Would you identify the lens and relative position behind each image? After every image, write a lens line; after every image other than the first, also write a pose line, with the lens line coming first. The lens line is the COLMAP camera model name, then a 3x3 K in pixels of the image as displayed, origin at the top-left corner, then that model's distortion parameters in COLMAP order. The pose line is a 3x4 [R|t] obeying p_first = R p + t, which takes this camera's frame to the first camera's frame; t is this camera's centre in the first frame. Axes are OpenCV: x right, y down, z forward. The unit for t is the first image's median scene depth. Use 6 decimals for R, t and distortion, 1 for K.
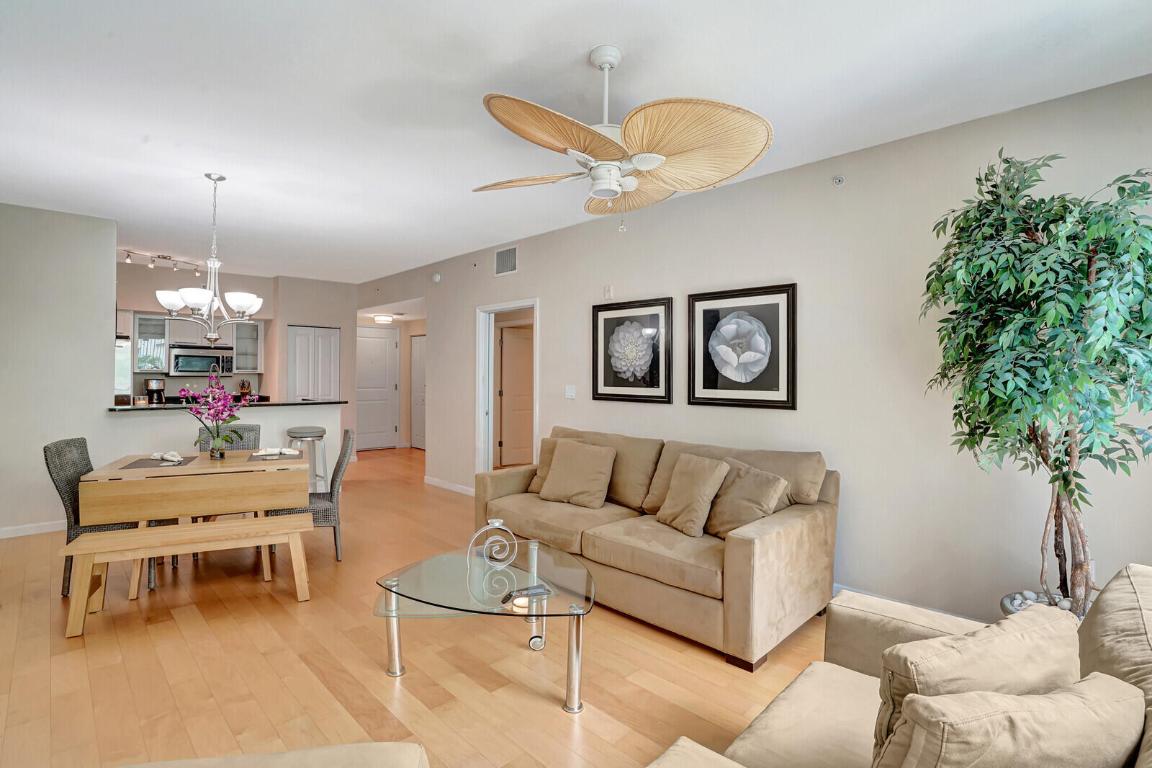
lens RADIAL K [[544.9, 0, 569.3], [0, 544.9, 385.6], [0, 0, 1]] dist [-0.063007, 0.025704]
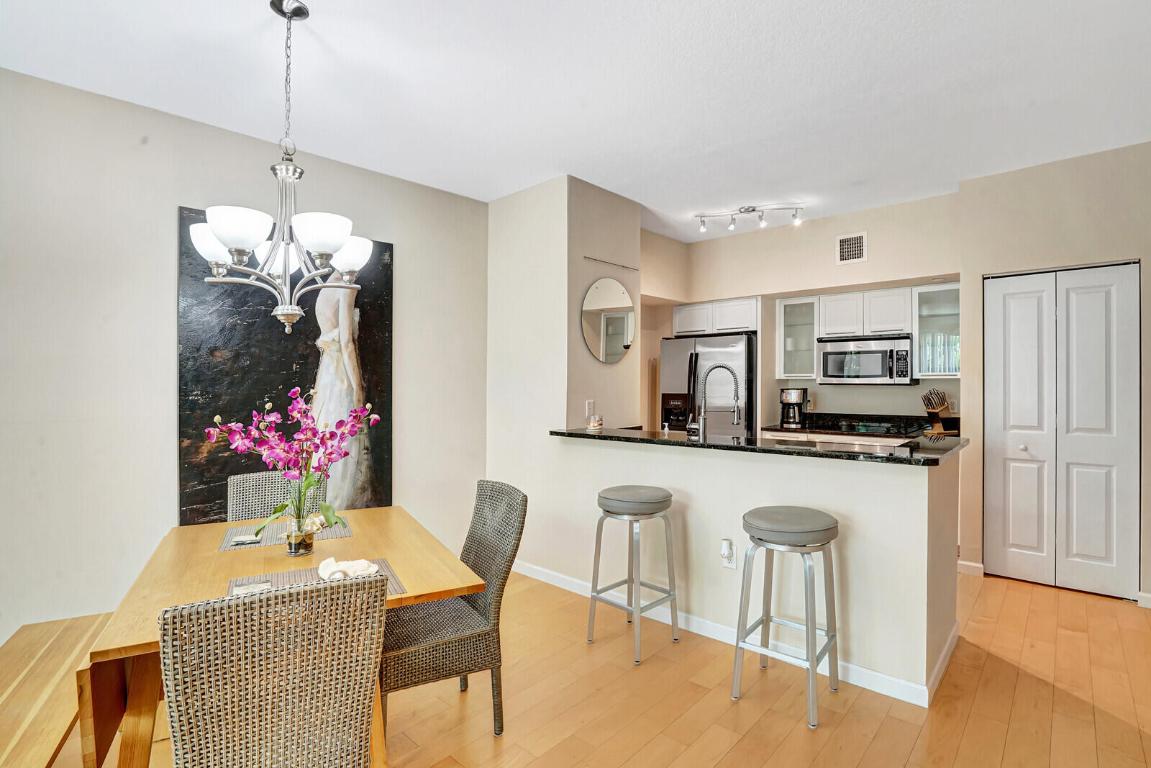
lens RADIAL K [[544.4, 0, 568.8], [0, 544.4, 385.6], [0, 0, 1]] dist [-0.063007, 0.025704]
pose [[0.046308, 0.004486, -0.998917, -0.113469], [-0.012994, 0.999908, 0.003888, -0.021851], [0.998843, 0.012800, 0.046362, 1.027240]]
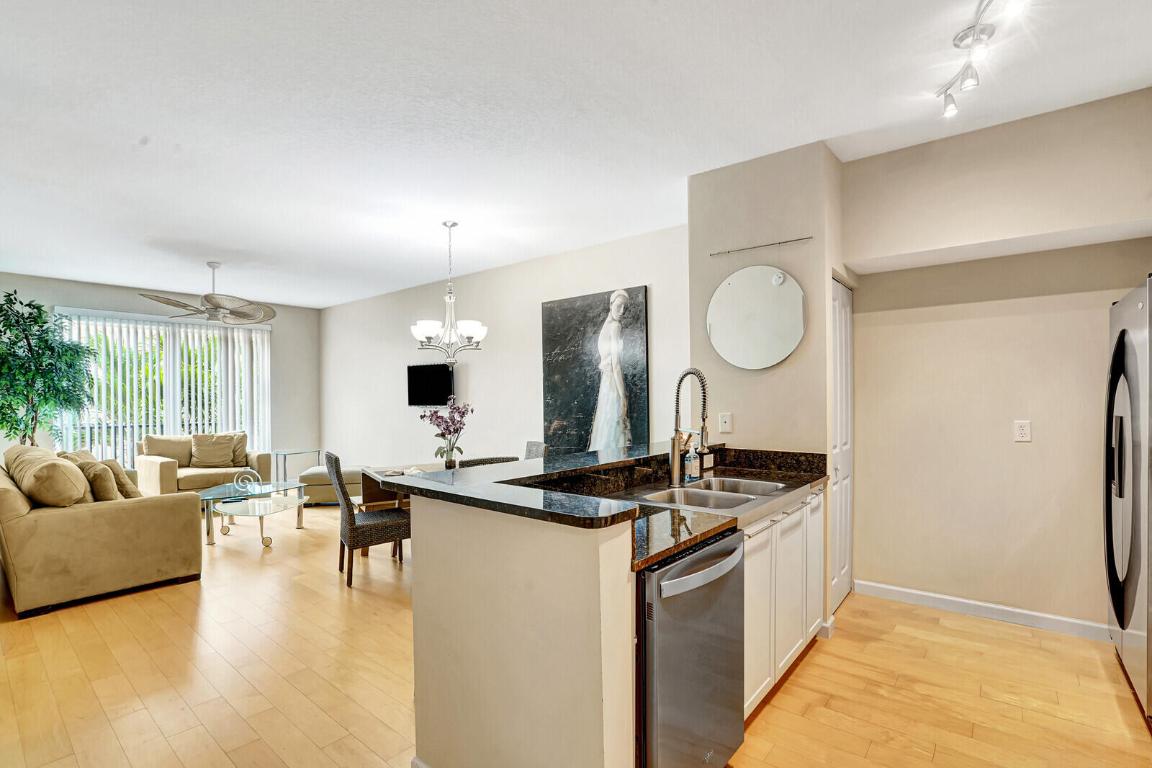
lens RADIAL K [[544.9, 0, 569.3], [0, 544.9, 385.6], [0, 0, 1]] dist [-0.063007, 0.025704]
pose [[-0.995806, 0.006104, -0.091287, -0.673979], [0.005429, 0.999956, 0.007645, -0.041412], [0.091330, 0.007118, -0.995795, 1.815233]]
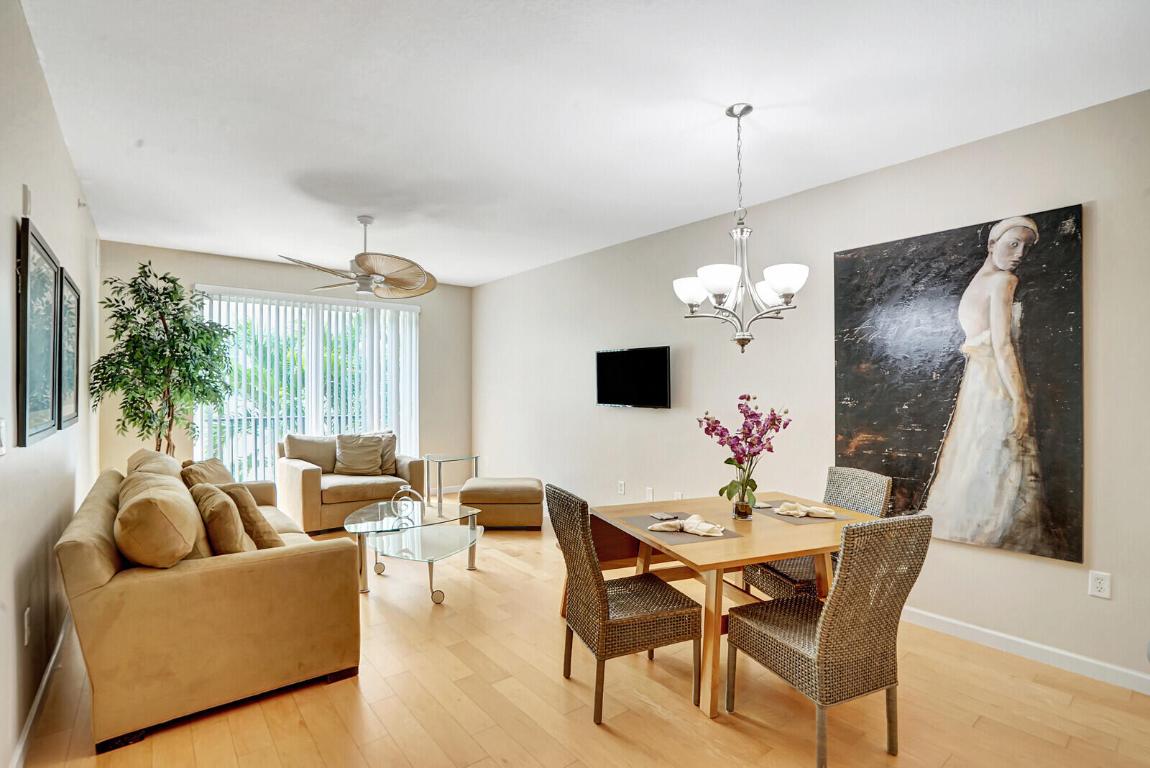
lens RADIAL K [[533.9, 0, 564.1], [0, 533.9, 385.7], [0, 0, 1]] dist [-0.077434, 0.036130]
pose [[-0.994440, -0.002777, 0.105269, -0.417779], [-0.000790, 0.999821, 0.018915, -0.037421], [-0.105303, 0.018726, -0.994264, 1.408703]]
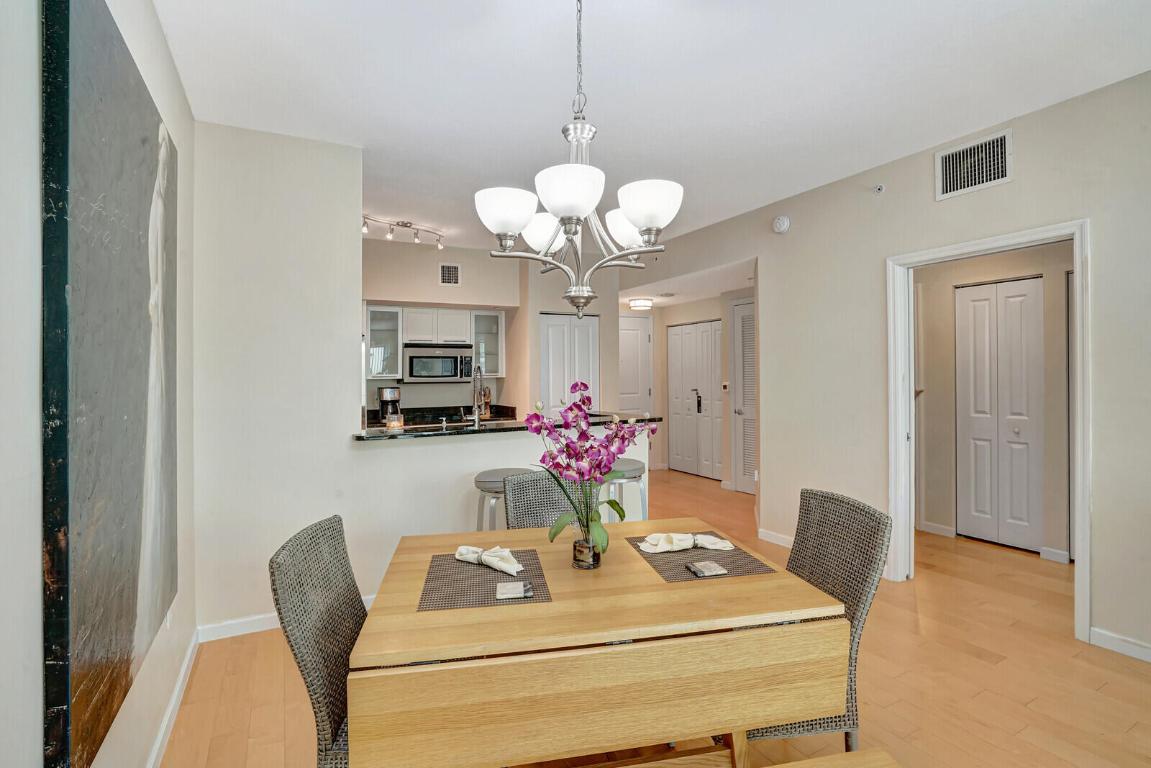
lens RADIAL K [[544.4, 0, 568.8], [0, 544.4, 385.6], [0, 0, 1]] dist [-0.063007, 0.025704]
pose [[0.958840, -0.015079, -0.283546, -0.458786], [0.014763, 0.999886, -0.003251, -0.012132], [0.283562, -0.001069, 0.958953, 0.466254]]
